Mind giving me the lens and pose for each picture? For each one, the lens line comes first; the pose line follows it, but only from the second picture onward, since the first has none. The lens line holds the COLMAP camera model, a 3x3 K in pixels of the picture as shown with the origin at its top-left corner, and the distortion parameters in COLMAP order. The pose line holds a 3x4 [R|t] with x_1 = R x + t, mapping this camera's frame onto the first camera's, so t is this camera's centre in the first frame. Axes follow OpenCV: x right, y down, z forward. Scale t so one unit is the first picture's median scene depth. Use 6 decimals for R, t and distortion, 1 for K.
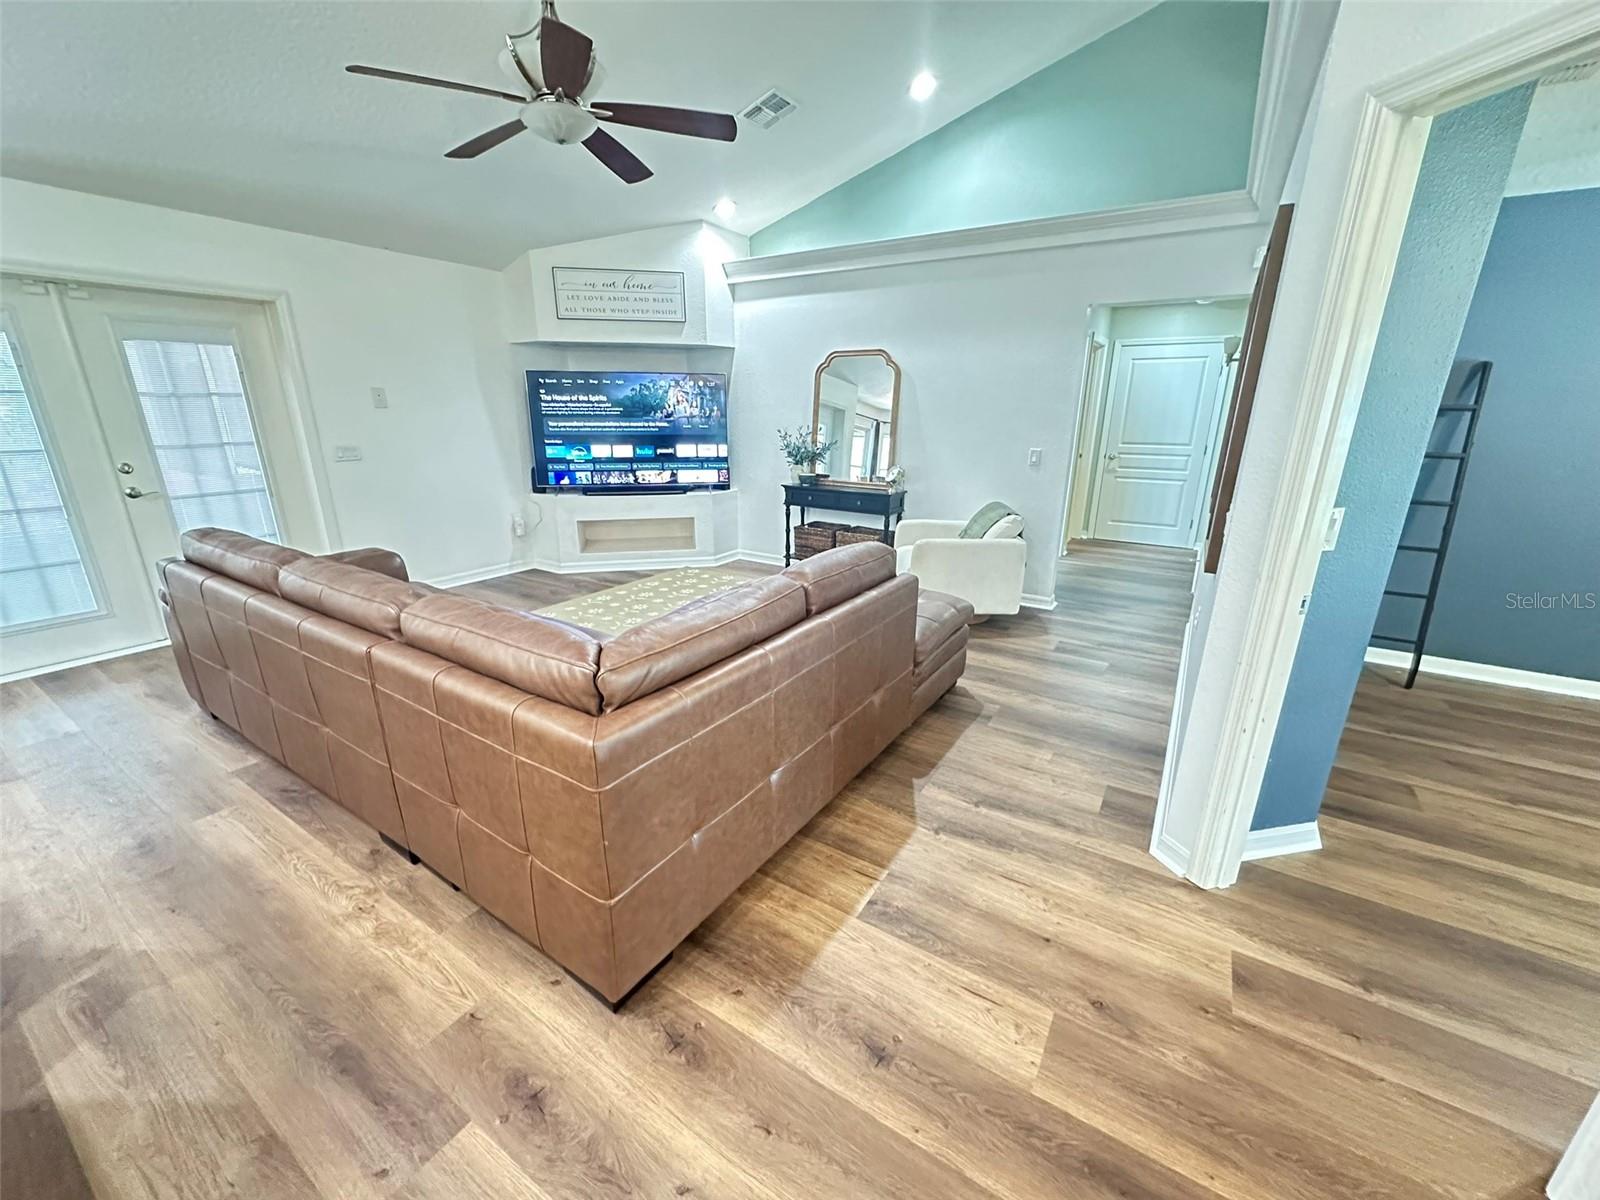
lens RADIAL K [[635.3, 0, 795.4], [0, 635.3, 602.2], [0, 0, 1]] dist [-0.003687, 0.001196]
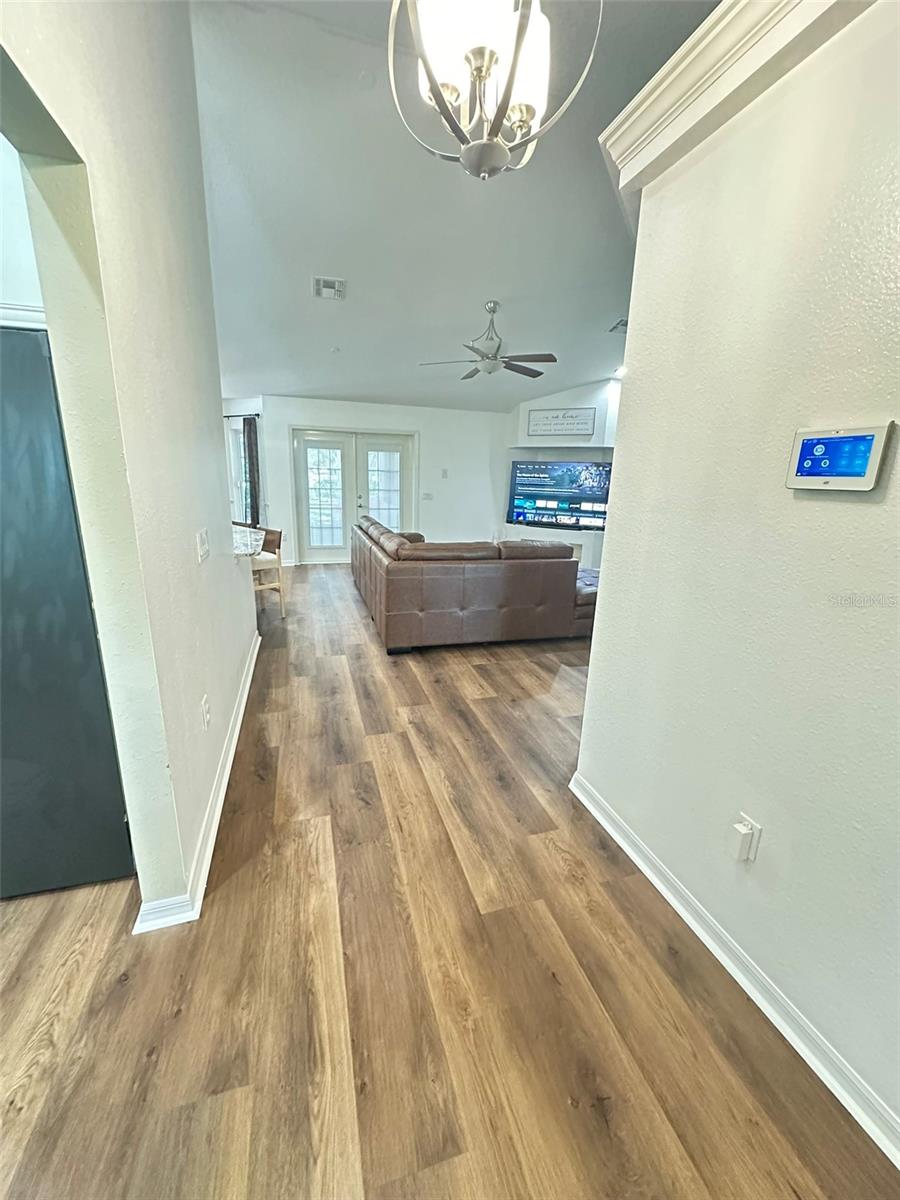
lens RADIAL K [[476.5, 0, 448.2], [0, 476.5, 601.1], [0, 0, 1]] dist [-0.003687, 0.001196]
pose [[0.759913, 0.182282, -0.623944, 0.417765], [-0.216989, 0.975951, 0.020844, 0.071681], [0.612738, 0.119549, 0.781191, -0.226085]]
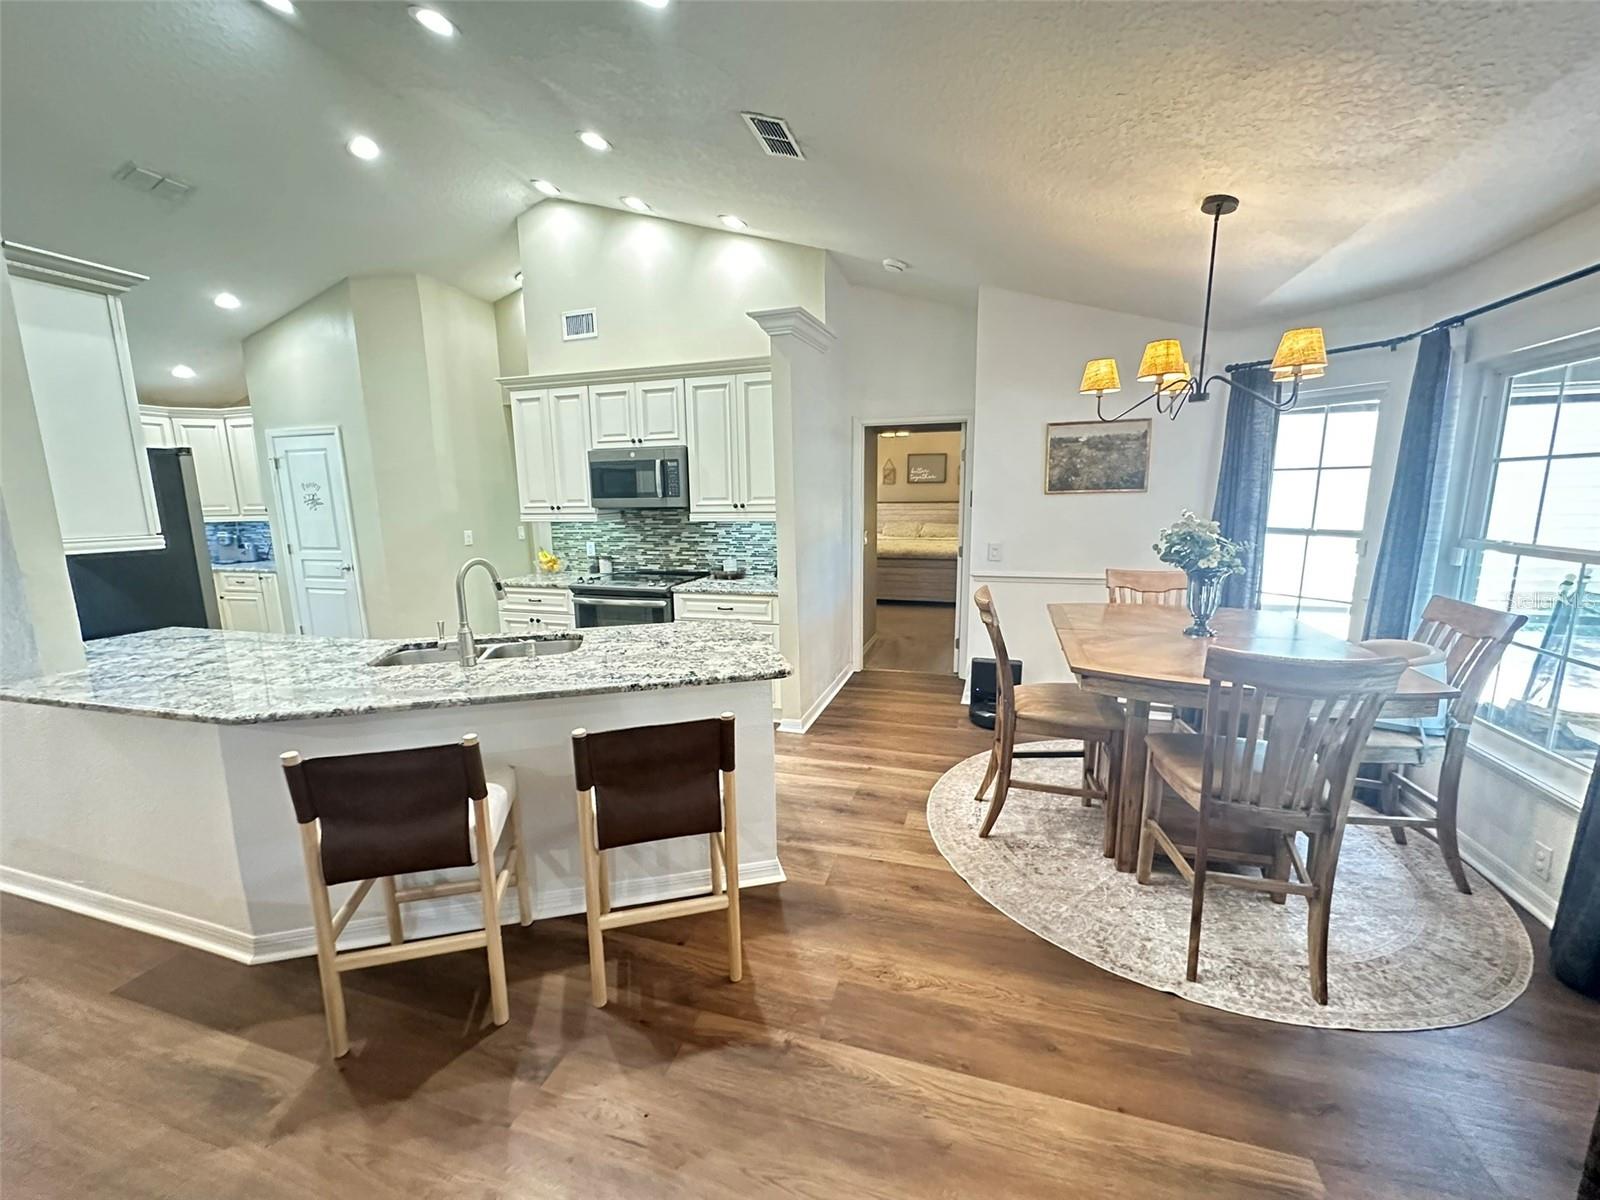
lens RADIAL K [[635.3, 0, 796.0], [0, 635.3, 604.3], [0, 0, 1]] dist [-0.003687, 0.001196]
pose [[-0.965214, 0.052264, -0.256184, -0.503440], [-0.069533, 0.893224, 0.444203, -0.175619], [0.252045, 0.446564, -0.858518, 0.506906]]
